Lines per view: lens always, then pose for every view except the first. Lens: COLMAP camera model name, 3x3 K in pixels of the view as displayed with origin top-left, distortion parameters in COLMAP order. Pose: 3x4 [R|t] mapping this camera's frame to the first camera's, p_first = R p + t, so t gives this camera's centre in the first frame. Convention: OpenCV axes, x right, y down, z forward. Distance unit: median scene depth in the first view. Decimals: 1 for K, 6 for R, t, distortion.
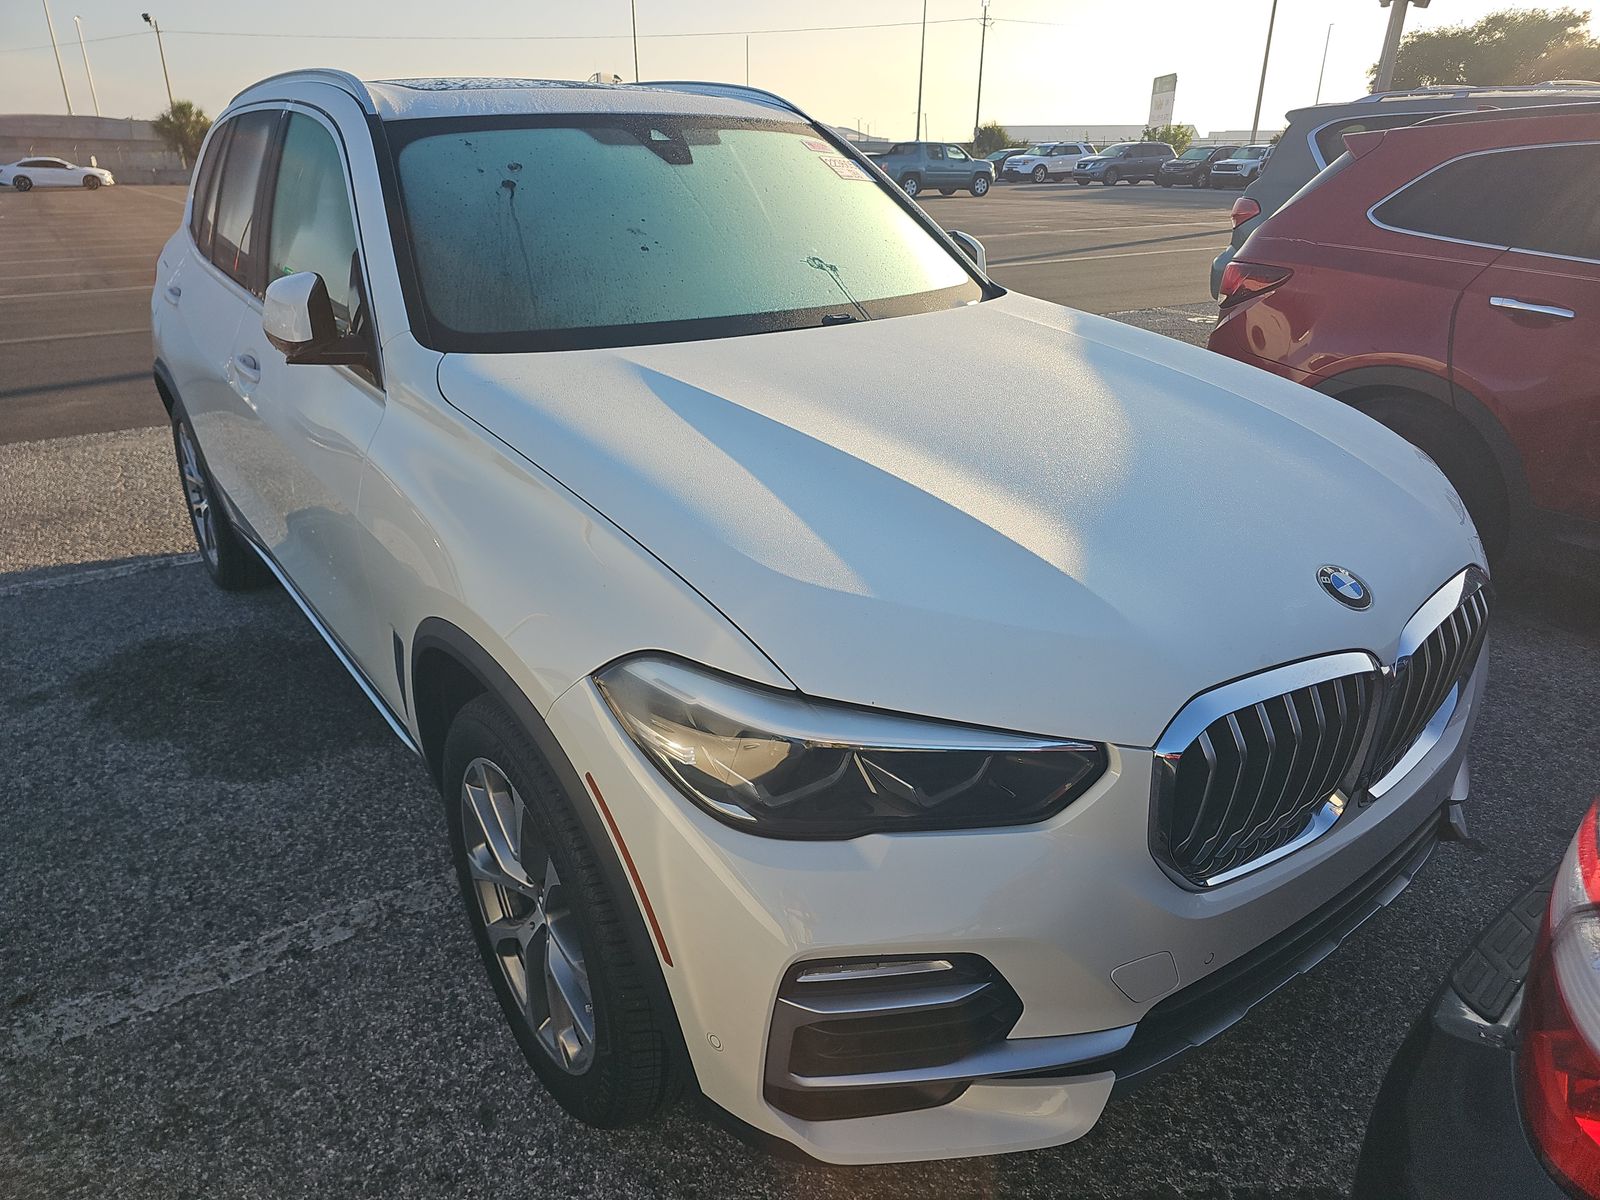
lens RADIAL K [[1072.3, 0, 792.1], [0, 1072.3, 597.9], [0, 0, 1]] dist [0.042072, -0.041864]
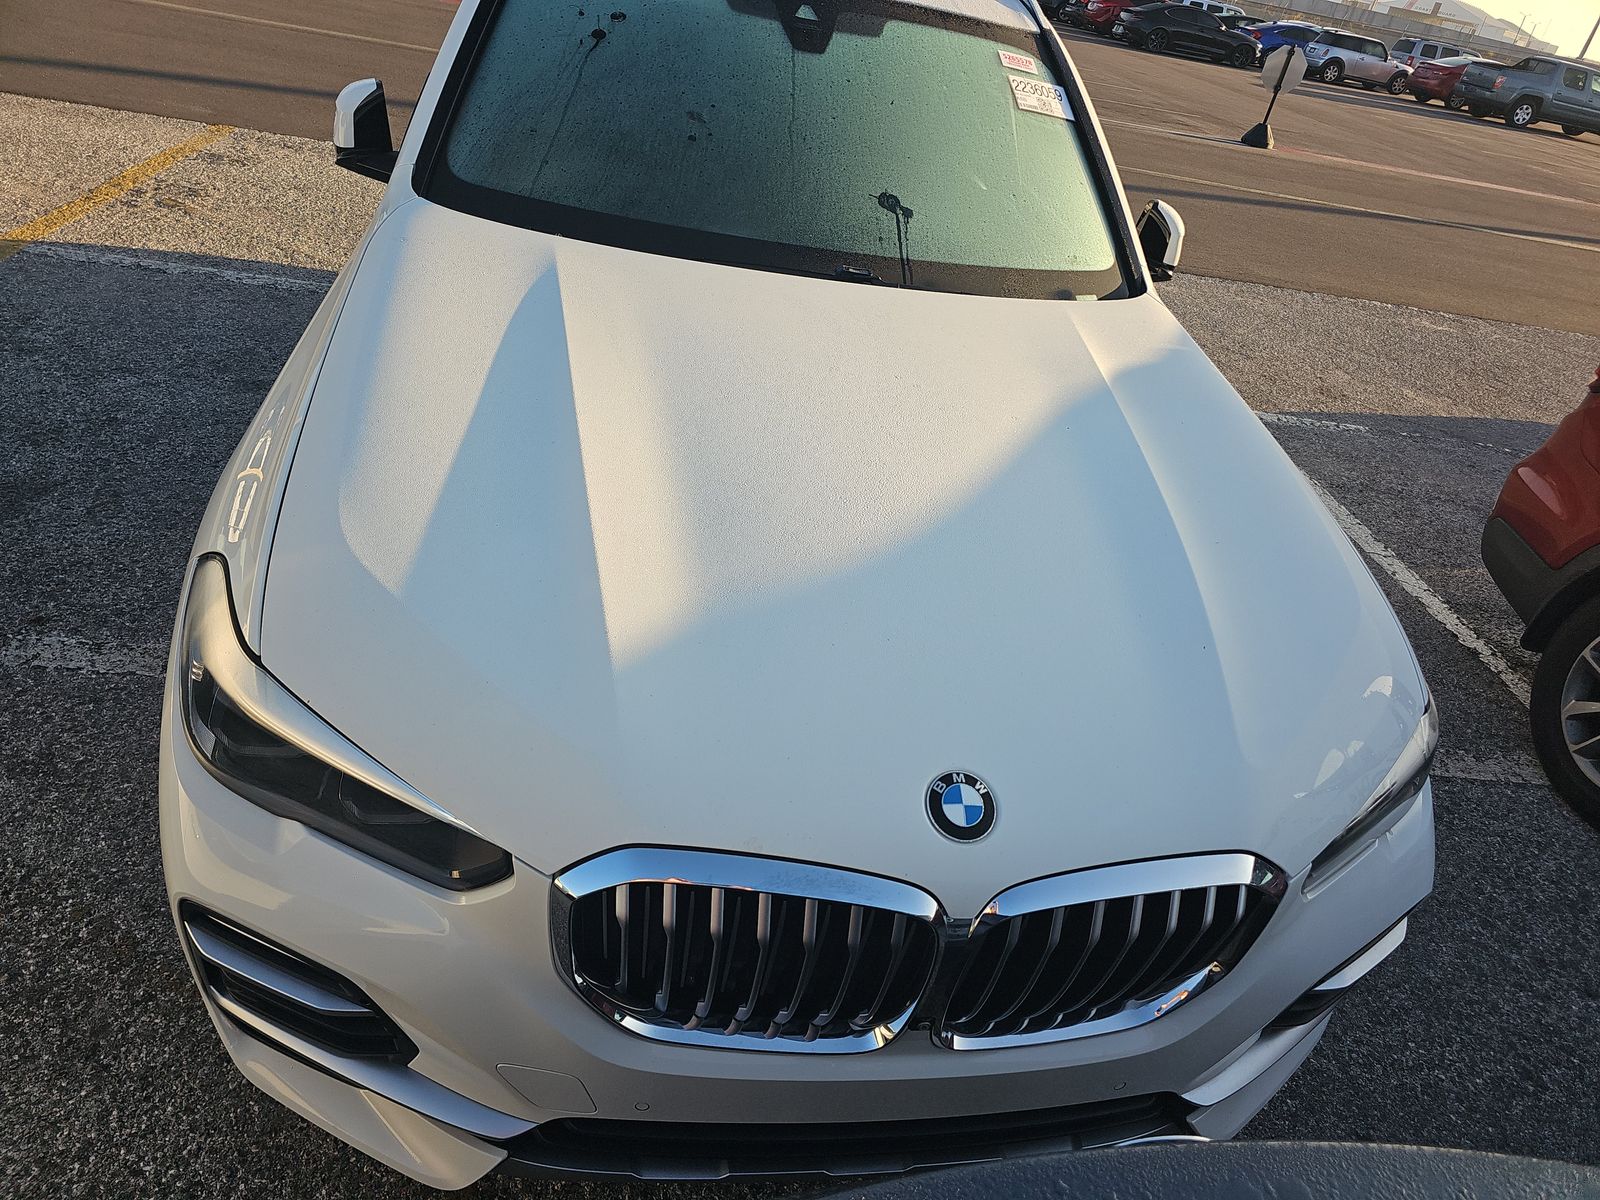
lens RADIAL K [[1072.3, 0, 792.1], [0, 1072.3, 597.9], [0, 0, 1]] dist [0.042072, -0.041864]
pose [[0.867319, 0.385324, -0.315093, 0.441618], [-0.338921, 0.920783, 0.193108, -0.195098], [0.364542, -0.060694, 0.929207, 0.168336]]
